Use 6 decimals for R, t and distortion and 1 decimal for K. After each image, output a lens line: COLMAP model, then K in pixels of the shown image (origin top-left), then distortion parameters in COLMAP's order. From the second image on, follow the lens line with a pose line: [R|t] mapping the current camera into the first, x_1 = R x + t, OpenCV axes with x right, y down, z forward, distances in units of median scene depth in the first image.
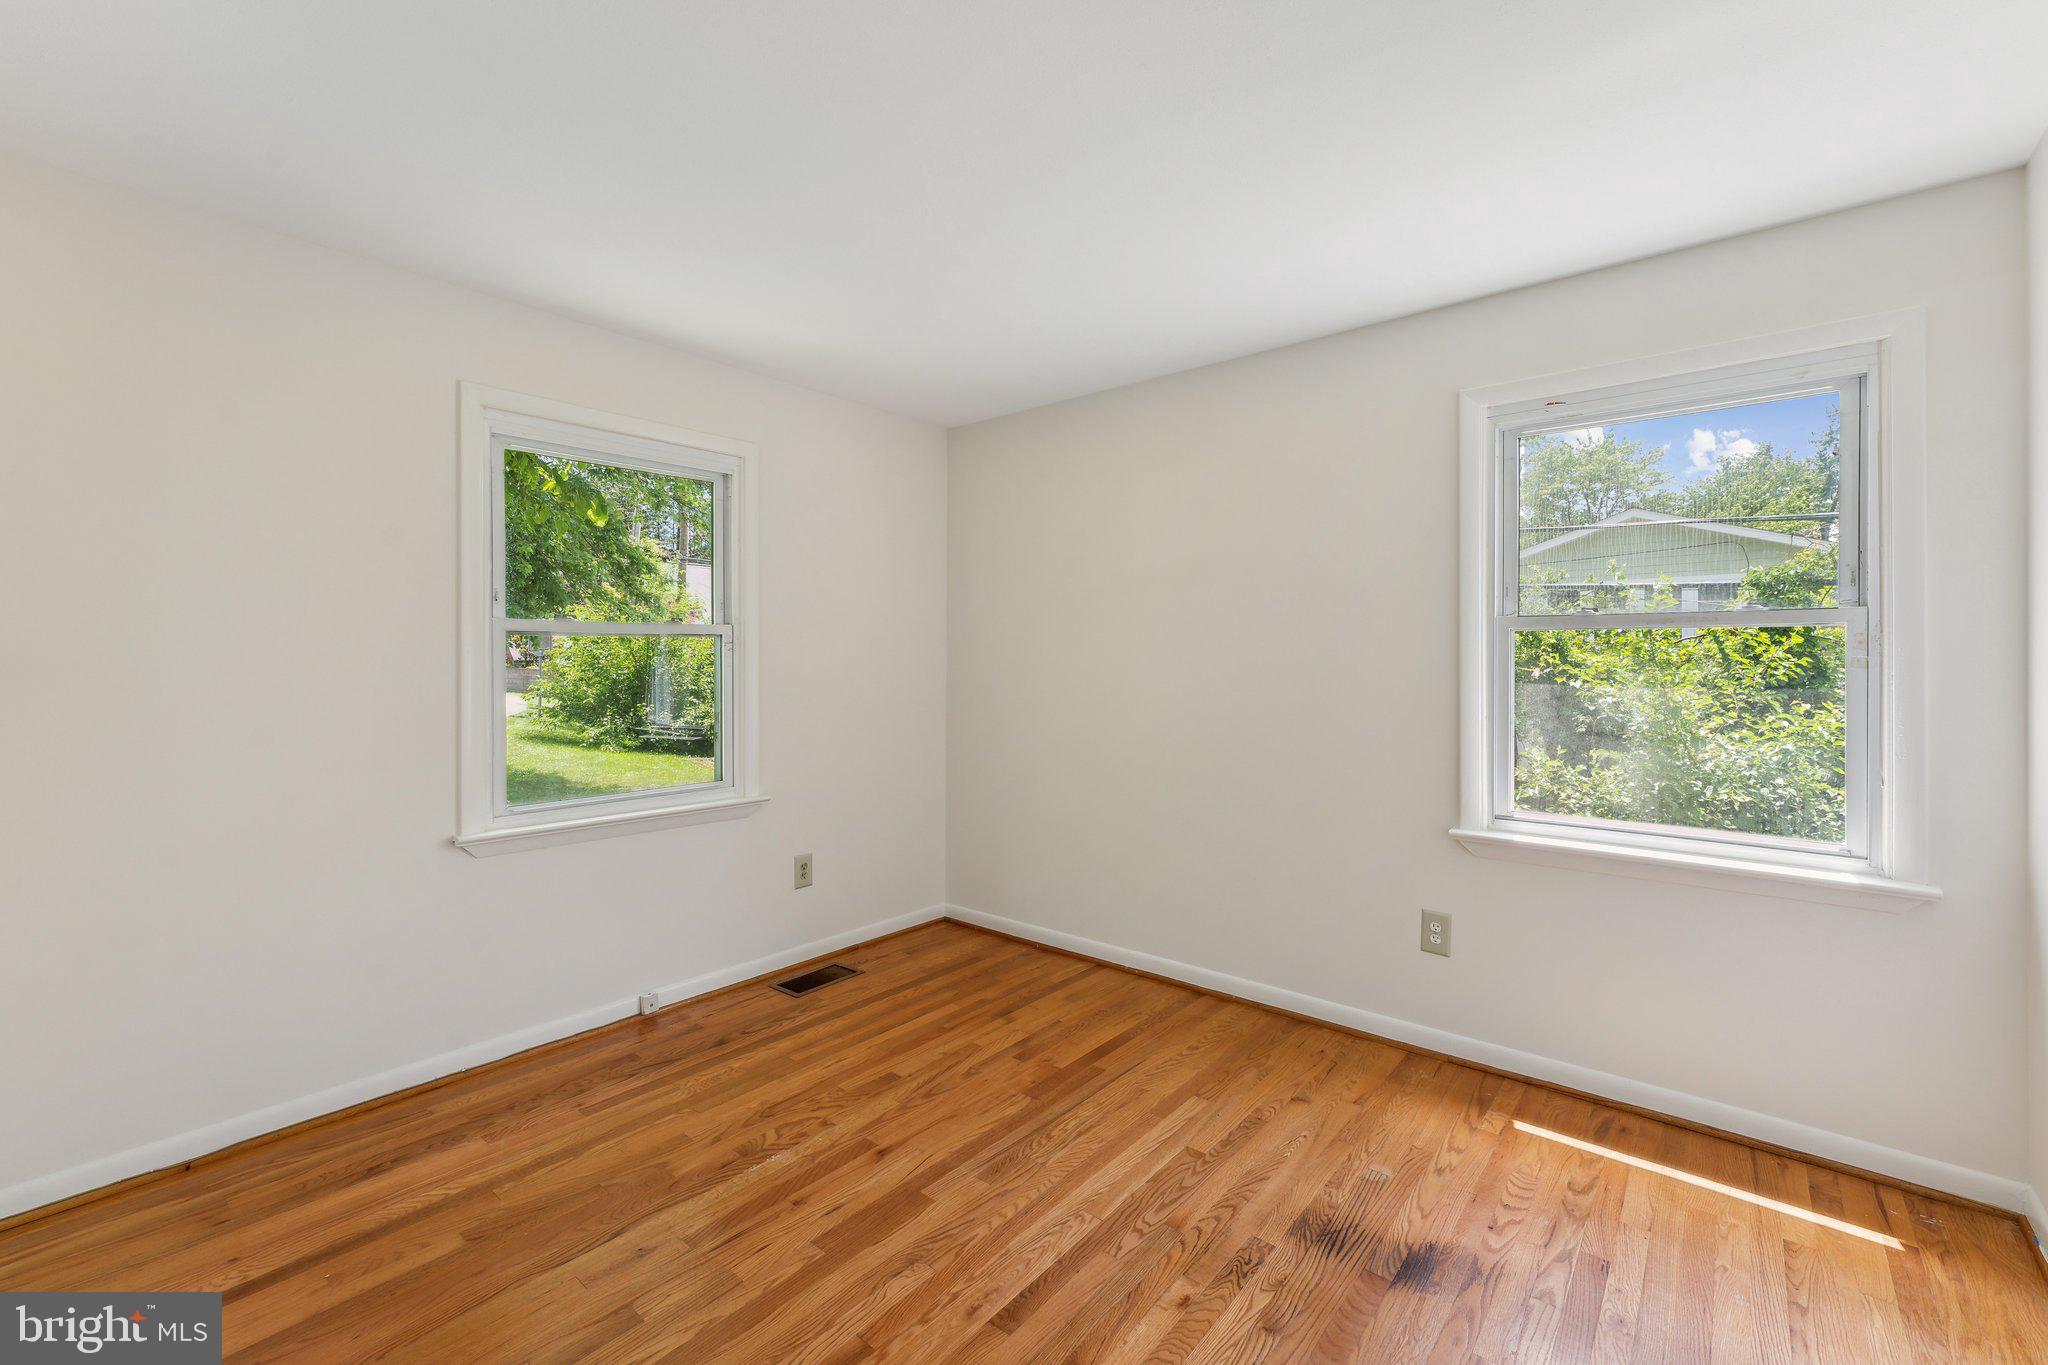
lens RADIAL K [[846.2, 0, 1063.7], [0, 846.2, 651.7], [0, 0, 1]] dist [0.000853, 0.000629]
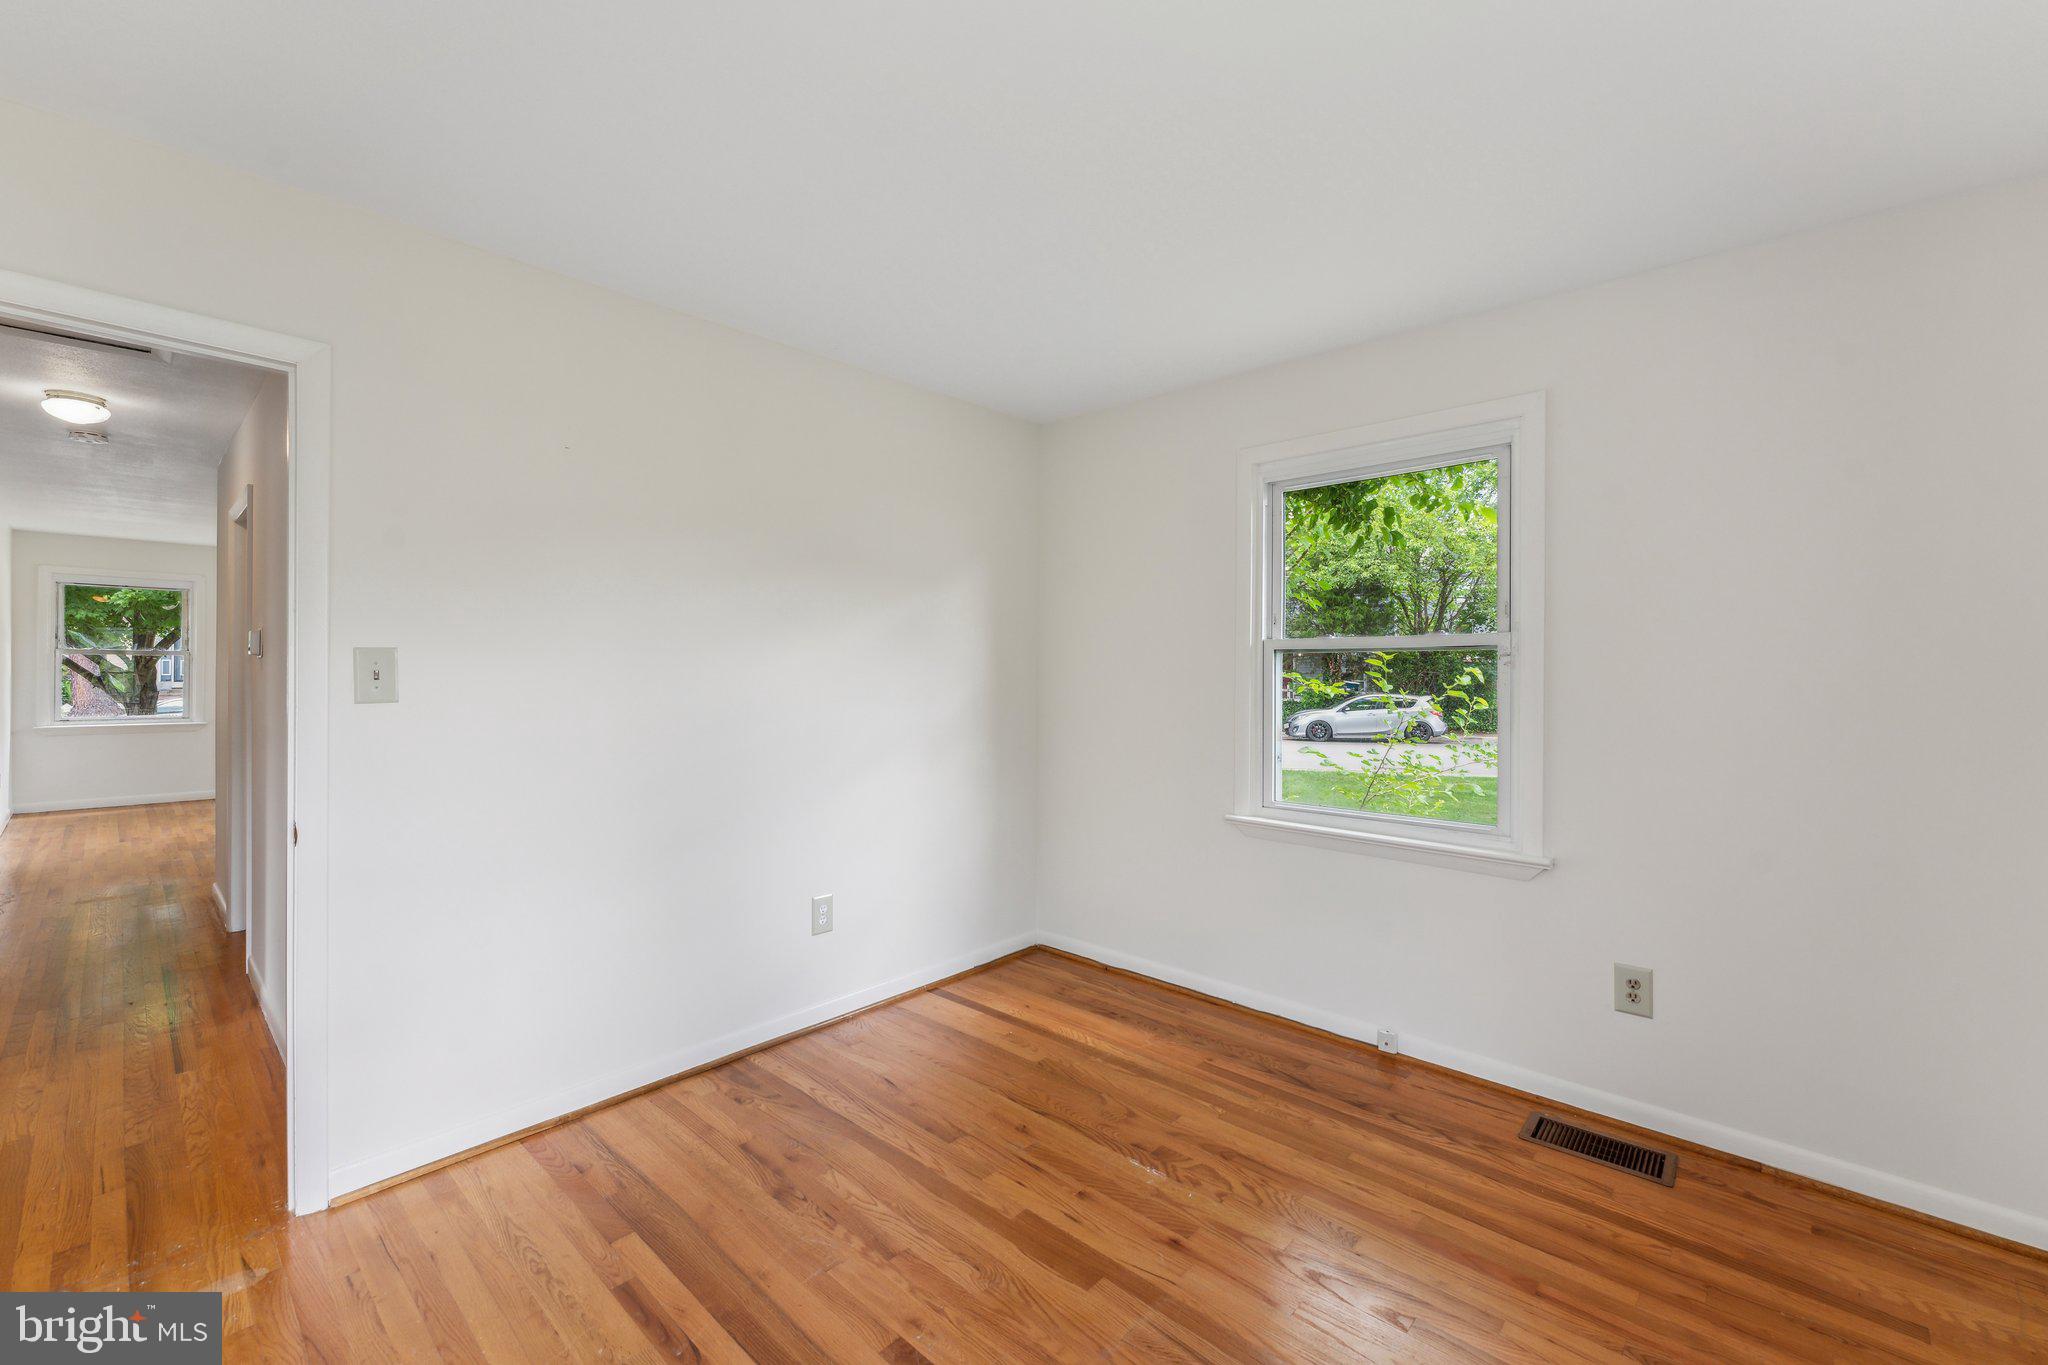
lens RADIAL K [[846.2, 0, 970.9], [0, 846.2, 676.7], [0, 0, 1]] dist [0.000853, 0.000629]
pose [[-0.100761, 0.008225, -0.994877, 0.591296], [0.000903, 0.999966, 0.008175, 0.009949], [0.994910, -0.000075, -0.100765, 0.796173]]
